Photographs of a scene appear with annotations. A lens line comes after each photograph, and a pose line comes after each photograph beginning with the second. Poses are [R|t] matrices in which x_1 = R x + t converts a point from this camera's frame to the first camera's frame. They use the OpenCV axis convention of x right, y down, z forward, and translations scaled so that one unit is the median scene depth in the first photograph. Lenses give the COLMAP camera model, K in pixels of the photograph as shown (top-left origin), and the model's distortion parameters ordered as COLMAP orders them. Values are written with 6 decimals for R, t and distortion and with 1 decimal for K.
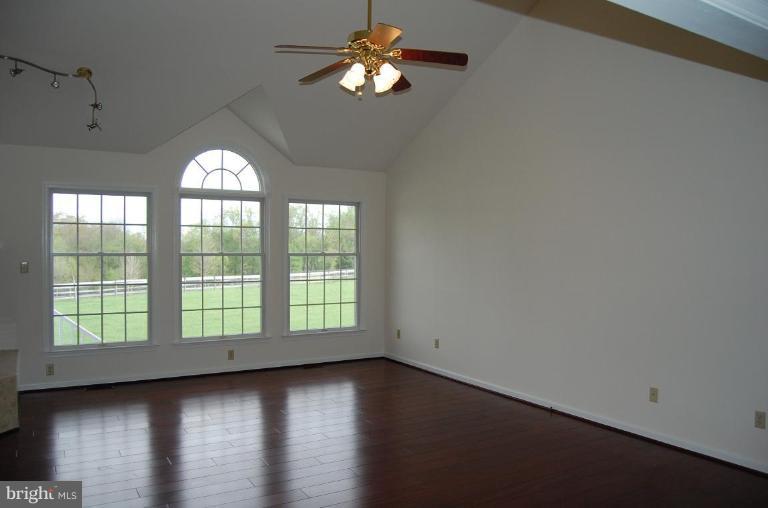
lens RADIAL K [[616.9, 0, 383.6], [0, 616.9, 253.5], [0, 0, 1]] dist [-0.046489, -0.006634]
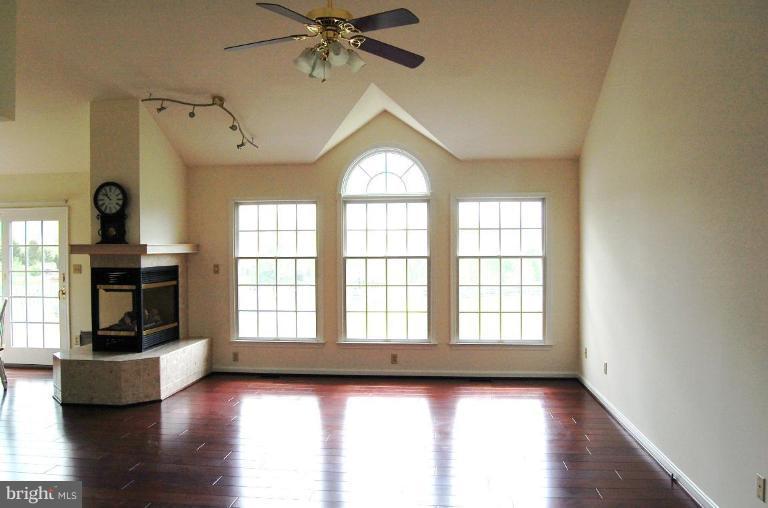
lens RADIAL K [[616.9, 0, 384.5], [0, 616.9, 249.8], [0, 0, 1]] dist [-0.046489, -0.006634]
pose [[0.793382, -0.008092, -0.608670, 0.342624], [0.000875, 0.999926, -0.012153, 0.000678], [0.608723, 0.009110, 0.793330, 0.199534]]
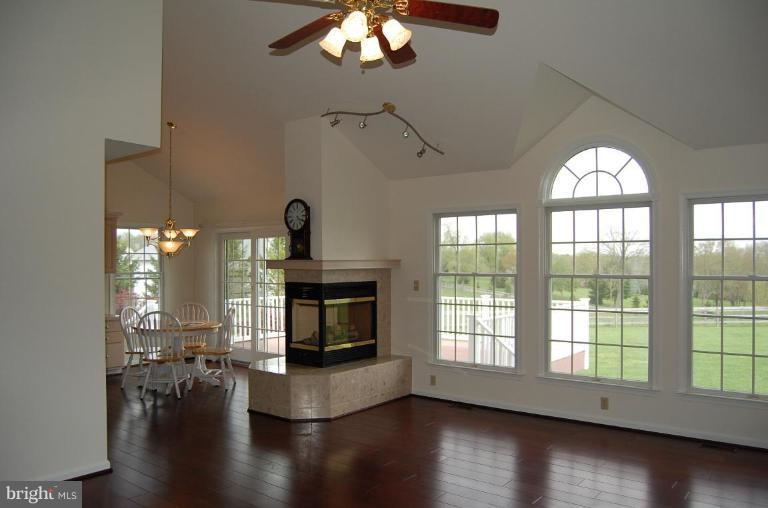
lens RADIAL K [[616.9, 0, 385.4], [0, 616.9, 257.3], [0, 0, 1]] dist [-0.046489, -0.006634]
pose [[0.352814, -0.014038, -0.935588, 0.389872], [-0.009171, 0.999788, -0.018460, -0.006355], [0.935649, 0.015094, 0.352610, 0.450702]]
